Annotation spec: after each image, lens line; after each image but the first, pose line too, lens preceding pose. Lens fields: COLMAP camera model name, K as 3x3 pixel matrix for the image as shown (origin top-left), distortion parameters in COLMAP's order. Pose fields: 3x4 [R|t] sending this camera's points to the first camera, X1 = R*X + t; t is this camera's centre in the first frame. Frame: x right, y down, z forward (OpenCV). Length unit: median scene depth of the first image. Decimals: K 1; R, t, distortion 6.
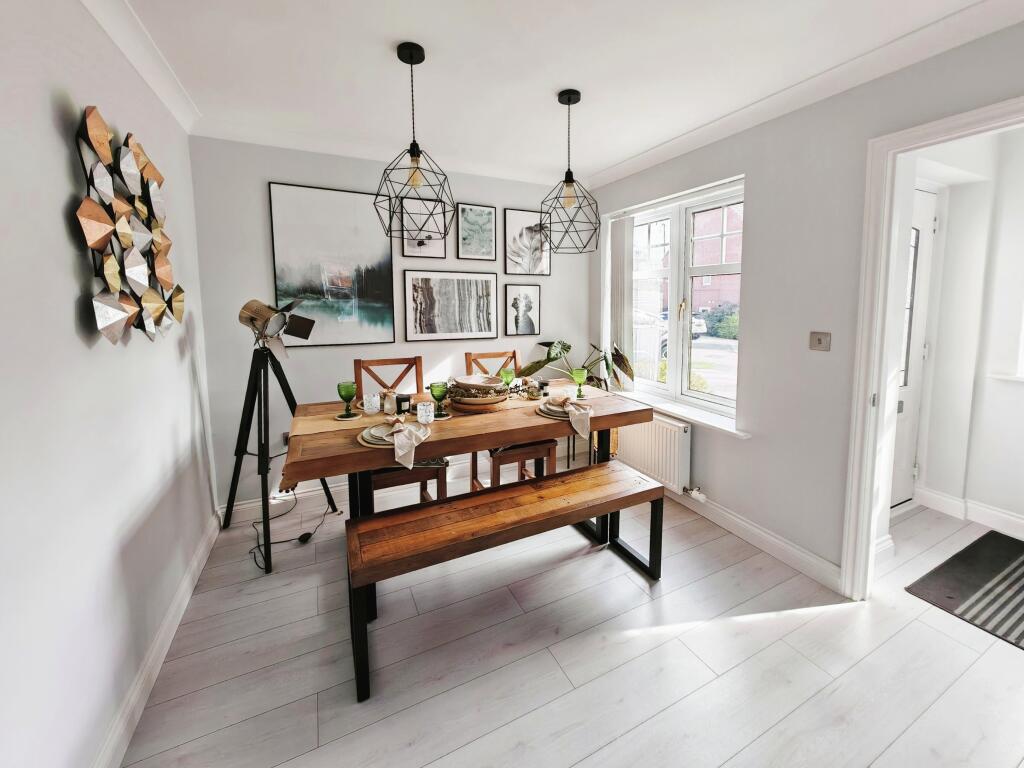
lens RADIAL K [[401.0, 0, 527.4], [0, 401.0, 336.9], [0, 0, 1]] dist [-0.004493, 0.000771]
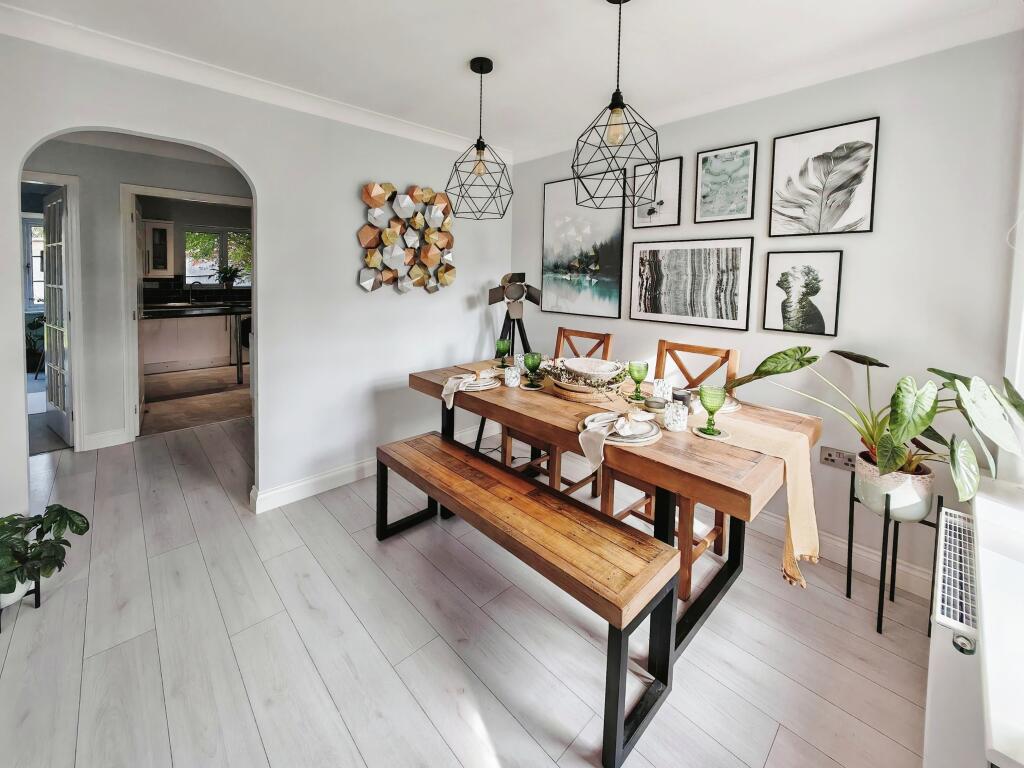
lens RADIAL K [[401.0, 0, 474.9], [0, 401.0, 299.2], [0, 0, 1]] dist [-0.004493, 0.000771]
pose [[0.285463, 0.059704, -0.956528, 0.479344], [-0.104931, 0.994005, 0.030728, -0.024925], [0.952628, 0.091597, 0.290016, 0.379180]]
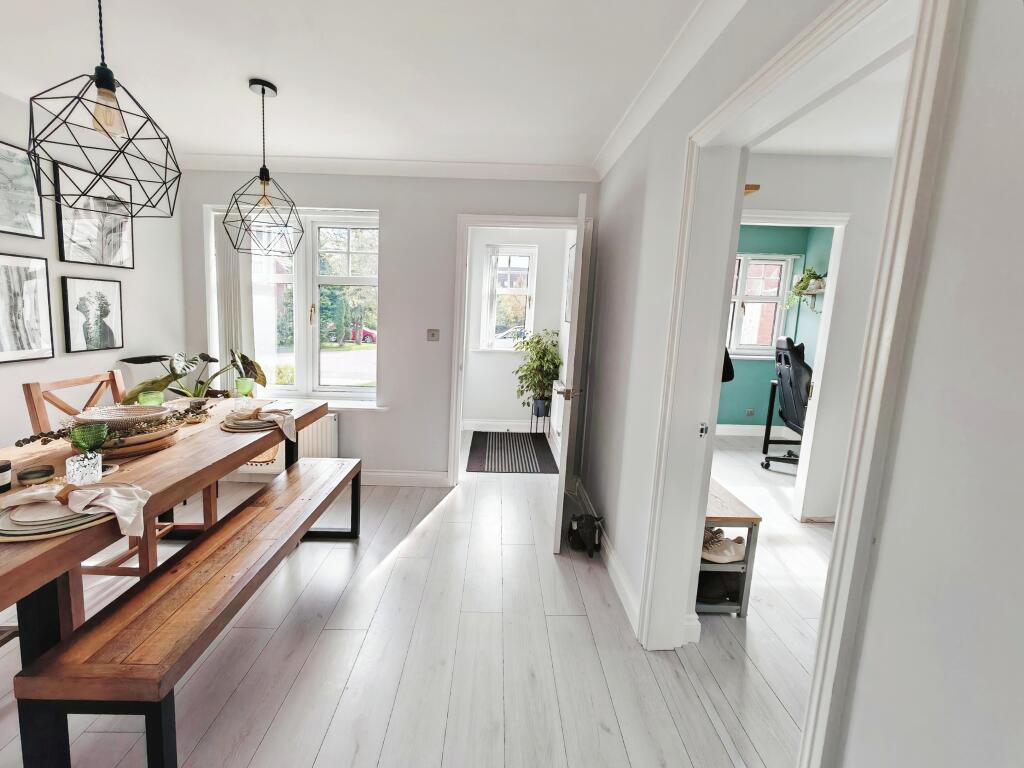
lens RADIAL K [[401.0, 0, 494.2], [0, 401.0, 375.7], [0, 0, 1]] dist [-0.004493, 0.000771]
pose [[0.443122, -0.137951, 0.885784, -0.371553], [0.057337, 0.990427, 0.125565, -0.009547], [-0.894626, -0.004853, 0.446790, 0.061156]]
